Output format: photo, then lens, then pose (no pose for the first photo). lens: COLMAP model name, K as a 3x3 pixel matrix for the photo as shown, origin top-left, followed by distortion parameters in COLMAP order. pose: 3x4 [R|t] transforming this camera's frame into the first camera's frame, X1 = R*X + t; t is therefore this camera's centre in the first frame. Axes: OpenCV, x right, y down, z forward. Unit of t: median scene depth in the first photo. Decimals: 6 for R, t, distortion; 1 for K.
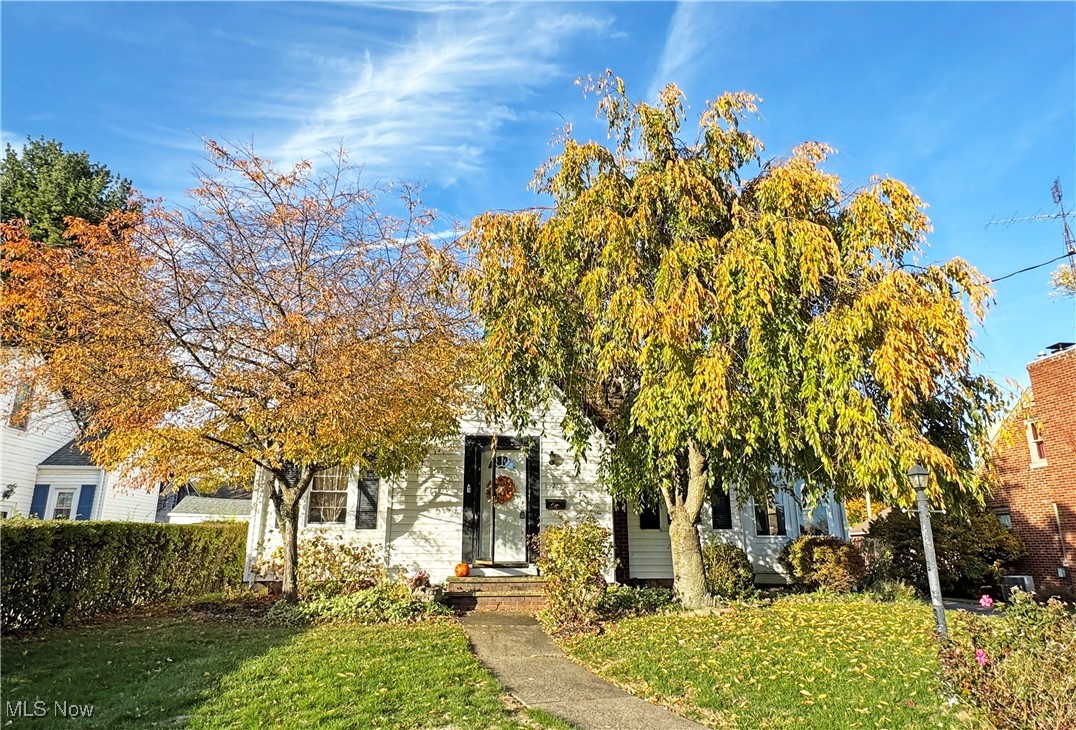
lens RADIAL K [[646.9, 0, 540.1], [0, 646.9, 364.3], [0, 0, 1]] dist [-0.019832, -0.000929]
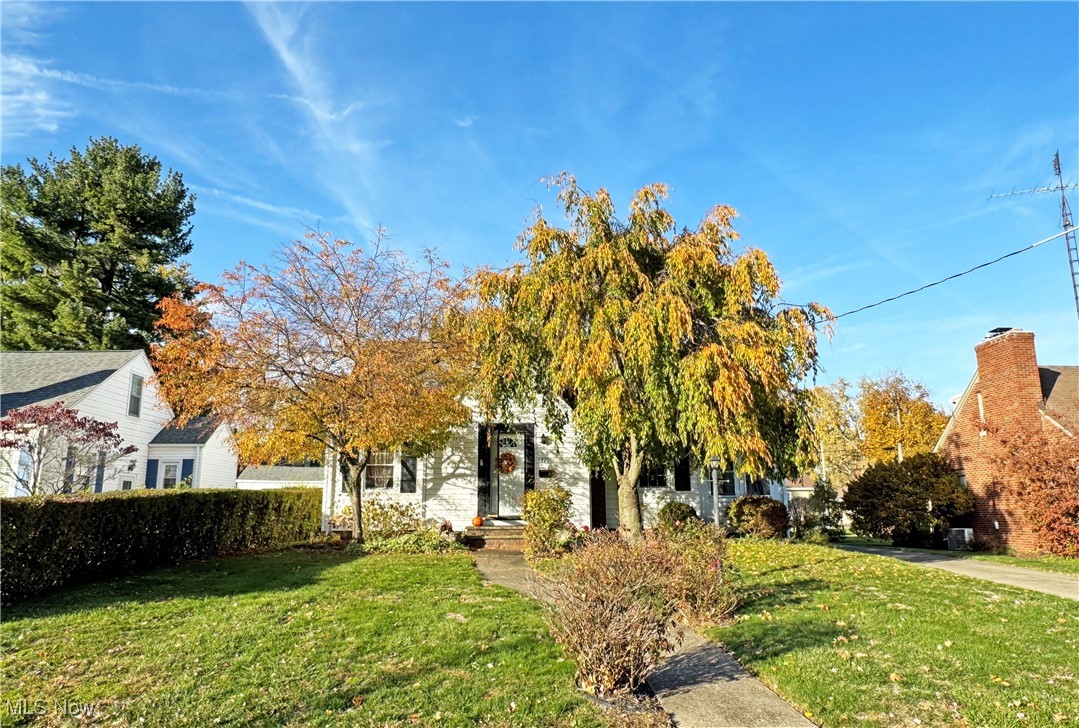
lens RADIAL K [[715.4, 0, 539.0], [0, 715.4, 363.2], [0, 0, 1]] dist [-0.041268, 0.000676]
pose [[0.996742, -0.020696, -0.077958, 0.142127], [0.026360, 0.997032, 0.072335, -0.131549], [0.076229, -0.074154, 0.994329, -0.503442]]
